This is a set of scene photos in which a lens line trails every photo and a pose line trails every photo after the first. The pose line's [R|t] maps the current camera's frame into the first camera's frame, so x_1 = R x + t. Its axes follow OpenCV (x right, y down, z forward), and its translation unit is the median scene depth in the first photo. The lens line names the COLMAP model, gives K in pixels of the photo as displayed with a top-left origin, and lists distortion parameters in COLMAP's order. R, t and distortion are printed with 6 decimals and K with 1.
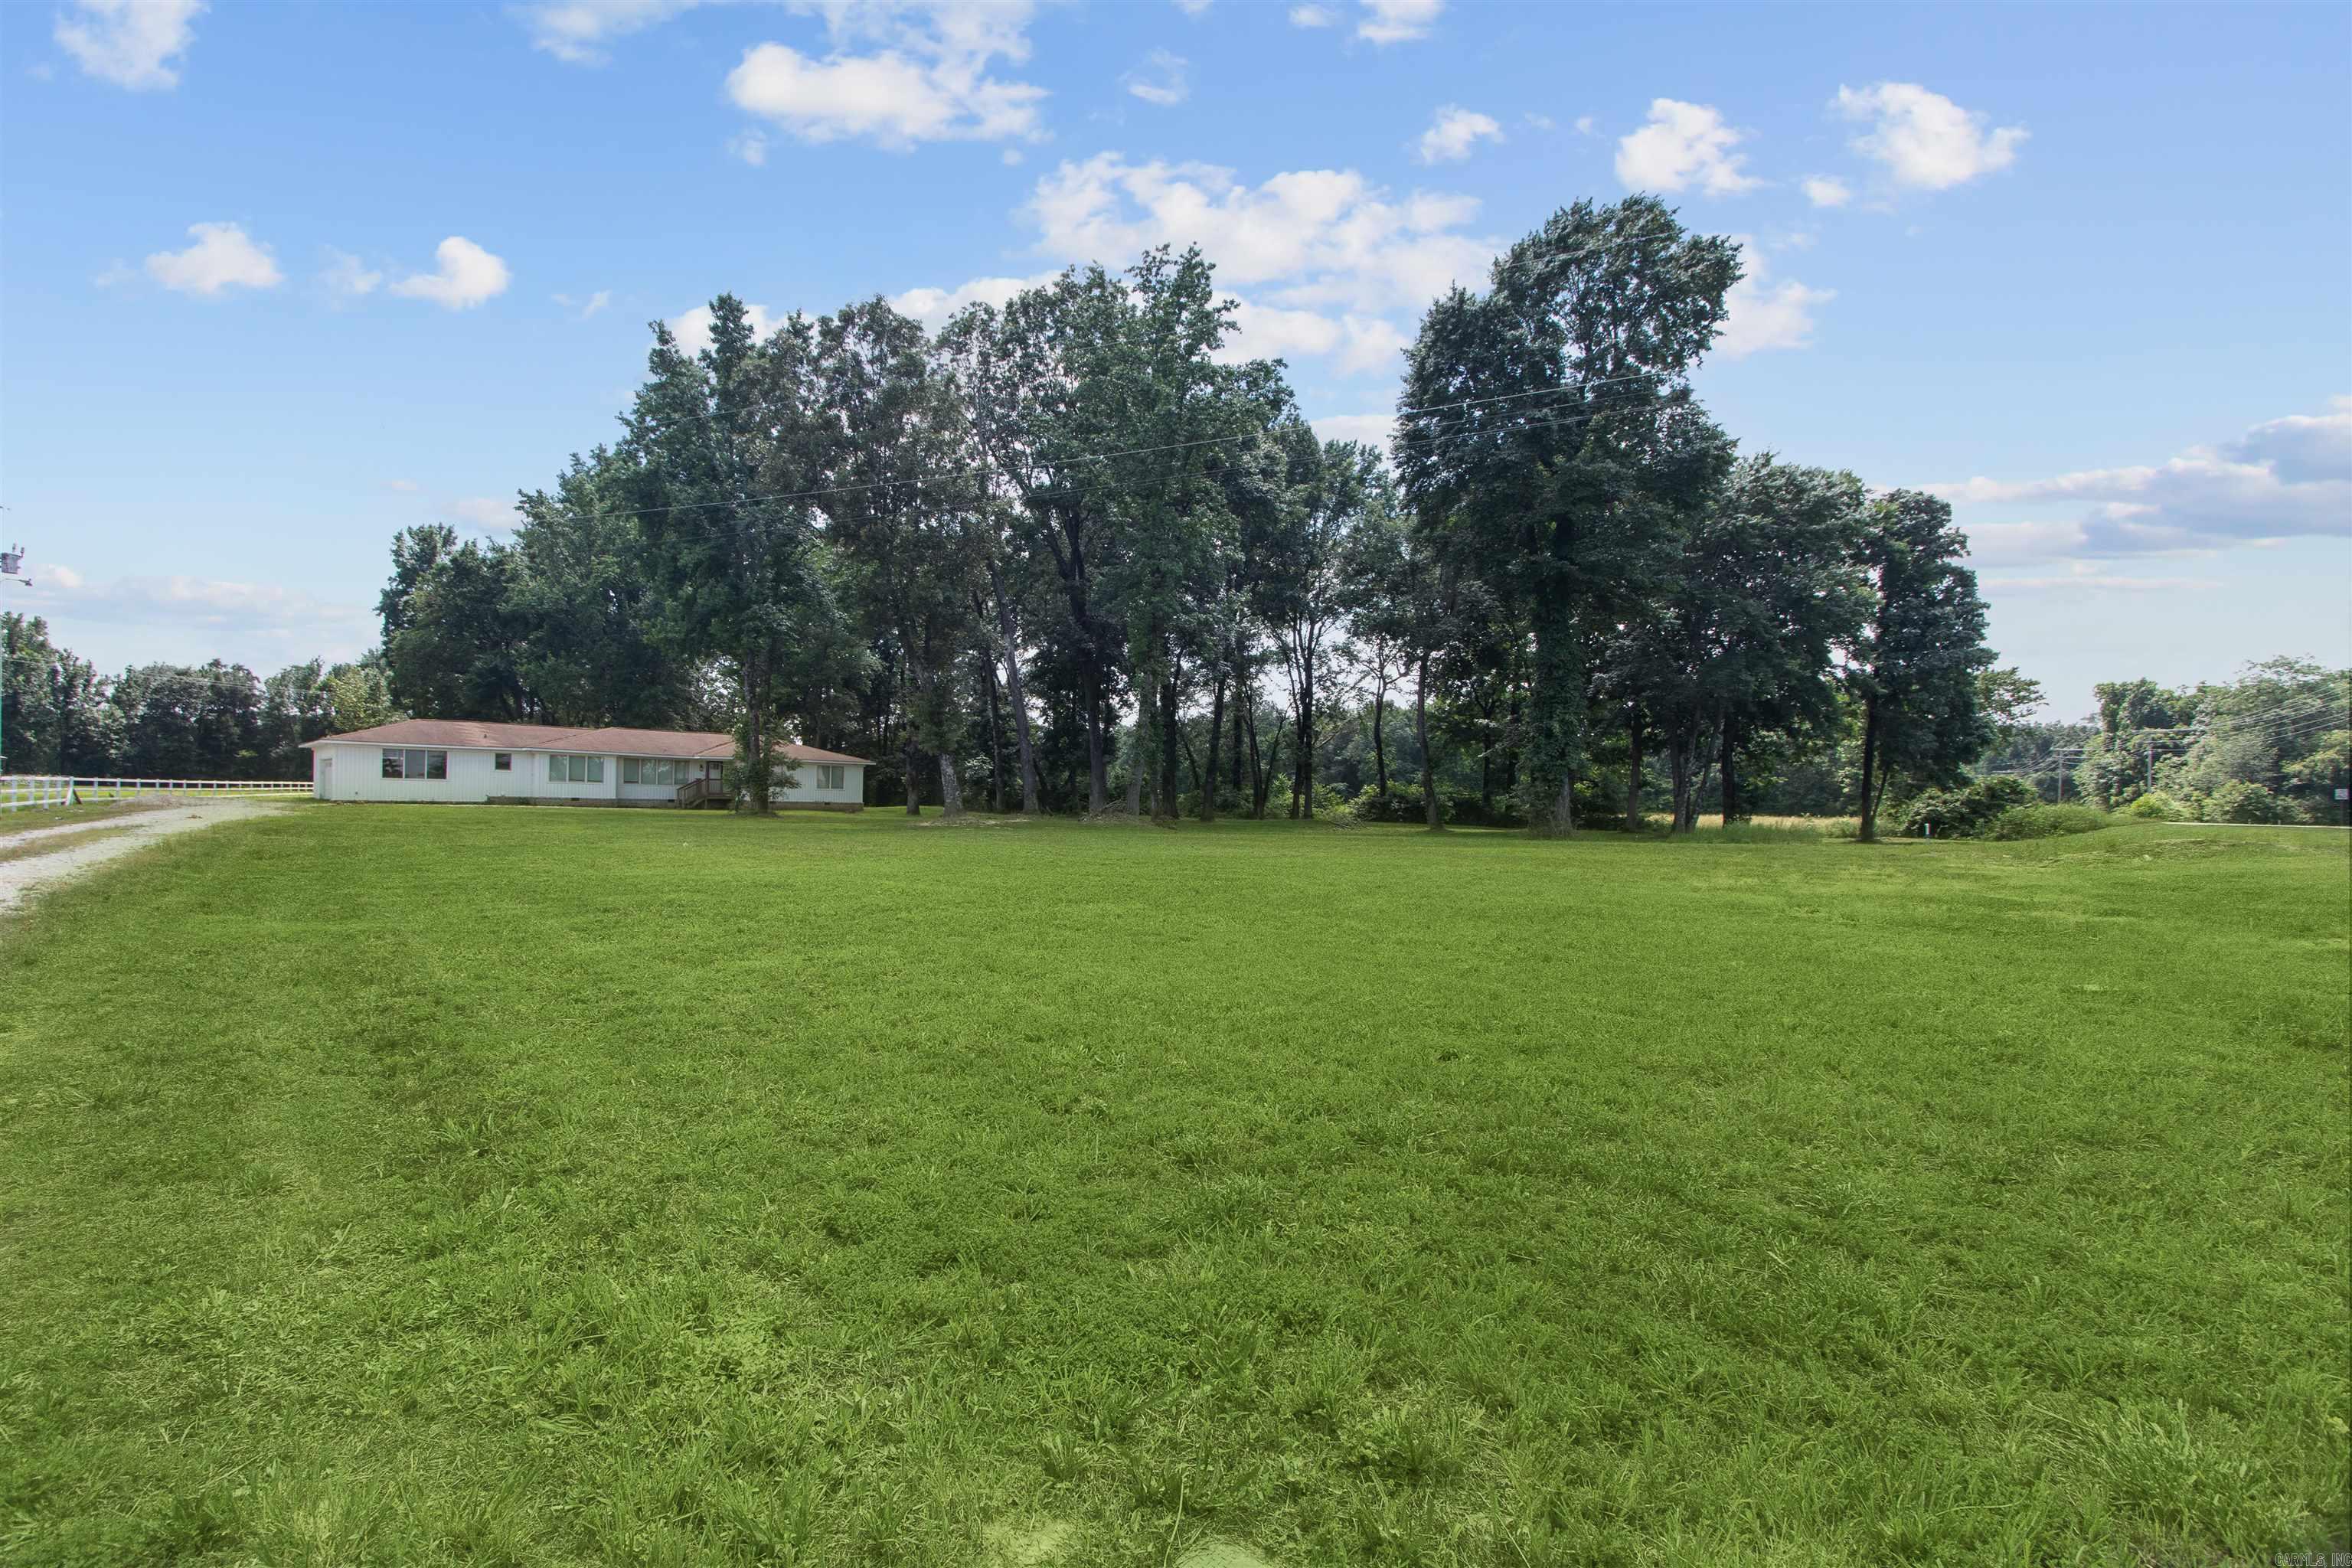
lens RADIAL K [[1118.9, 0, 1166.2], [0, 1118.9, 795.3], [0, 0, 1]] dist [0.013409, -0.000095]
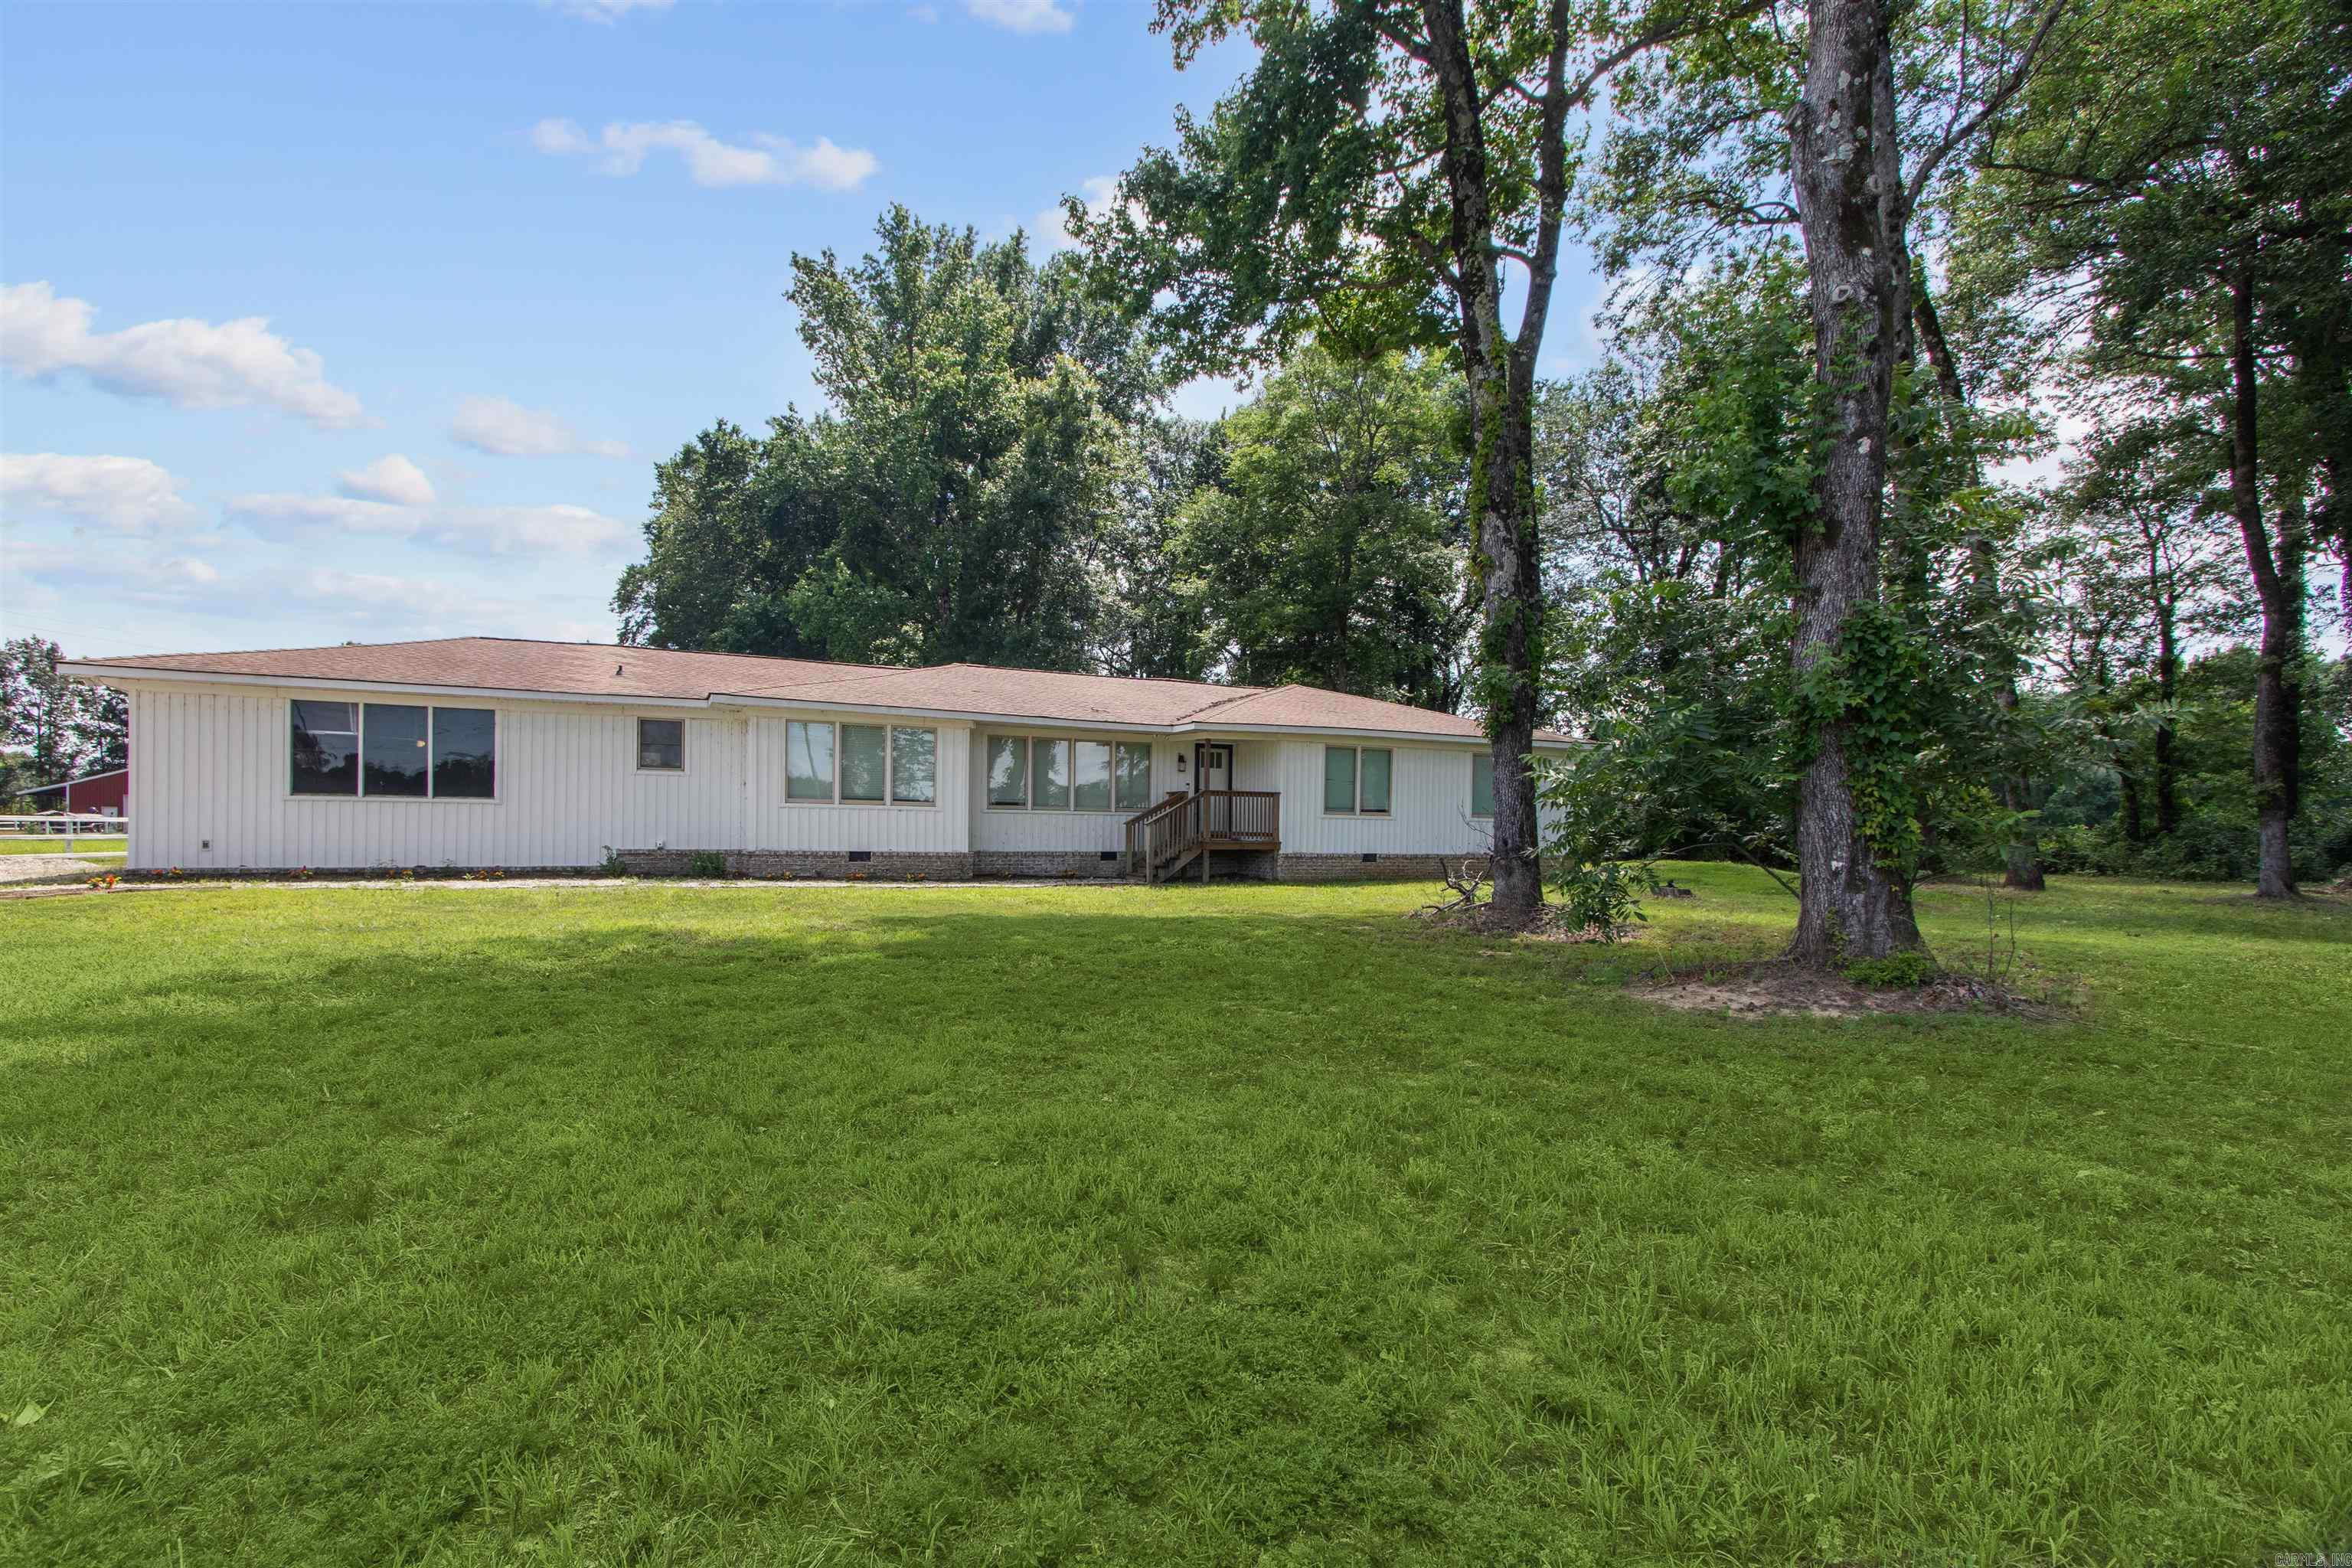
lens RADIAL K [[1118.9, 0, 1166.2], [0, 1118.9, 795.3], [0, 0, 1]] dist [0.013409, -0.000095]
pose [[0.967820, -0.005767, -0.251578, -0.319746], [0.002937, 0.999928, -0.011623, -0.009251], [0.251627, 0.010510, 0.967767, 0.635985]]
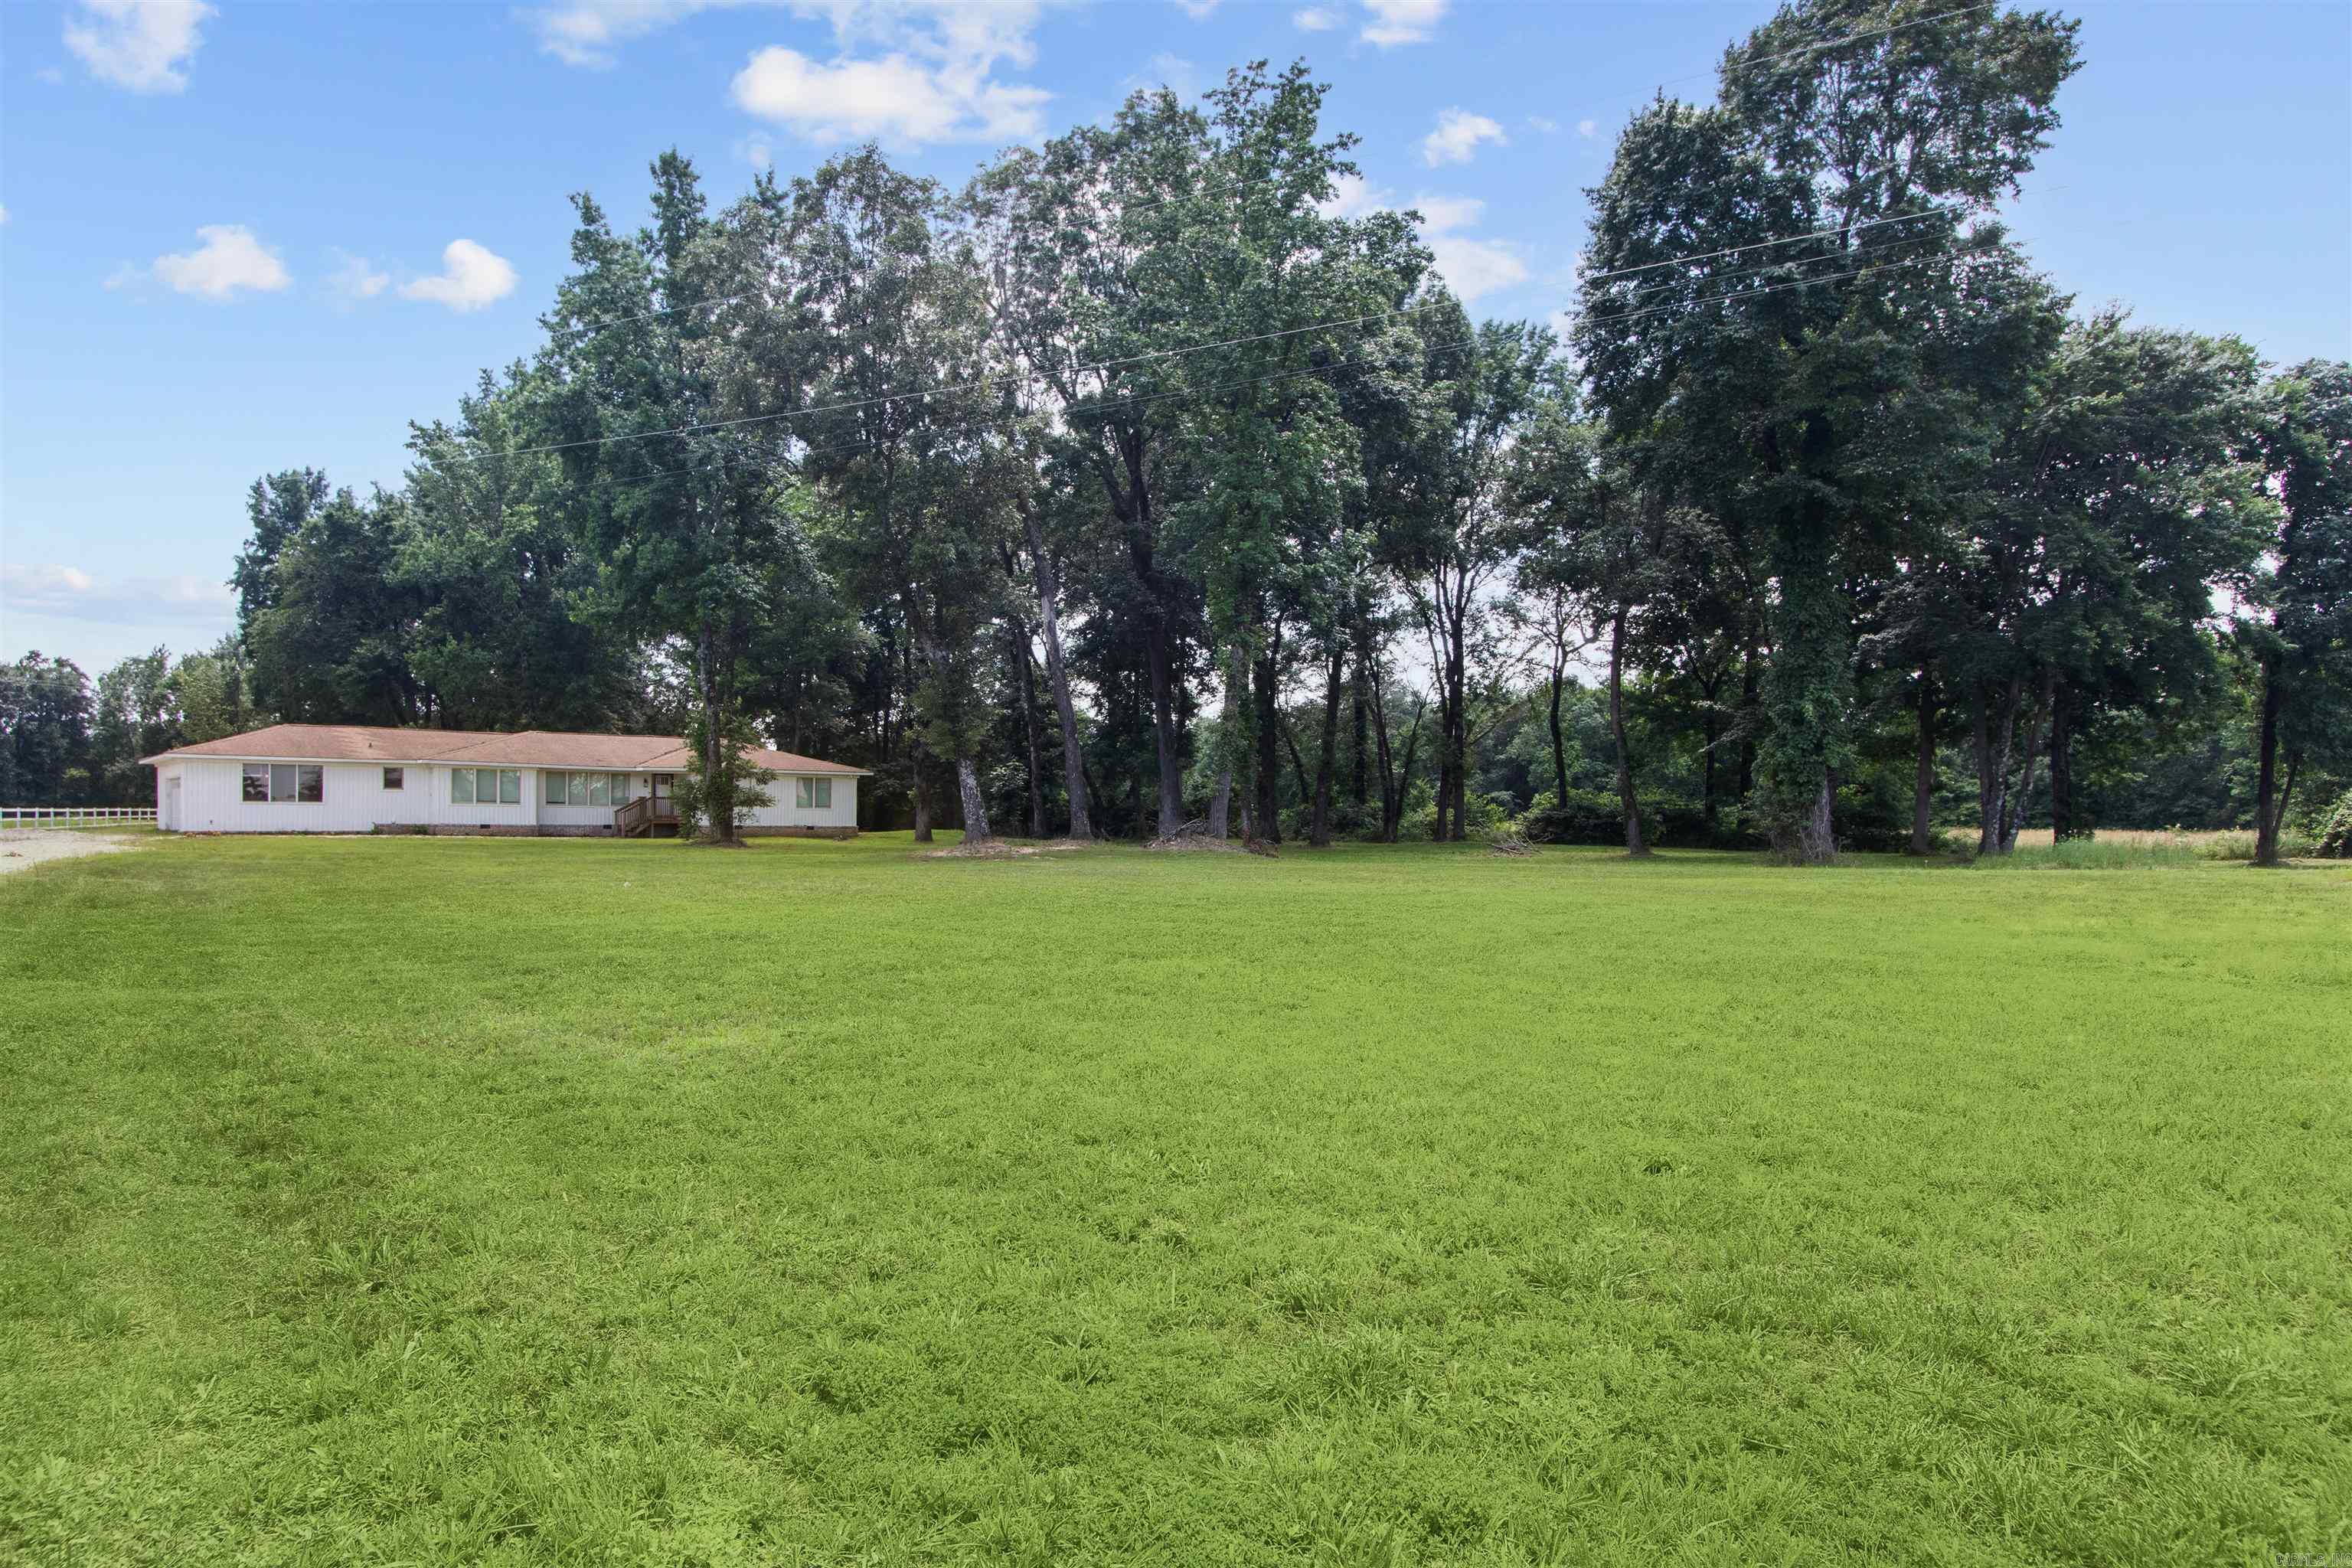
lens RADIAL K [[1567.6, 0, 1176.0], [0, 1567.6, 784.0], [0, 0, 1]] dist [0.019975, 0.001241]
pose [[0.998102, -0.013812, -0.060007, 0.005305], [0.012752, 0.999756, -0.018011, 0.000016], [0.060241, 0.017211, 0.998035, -0.033508]]
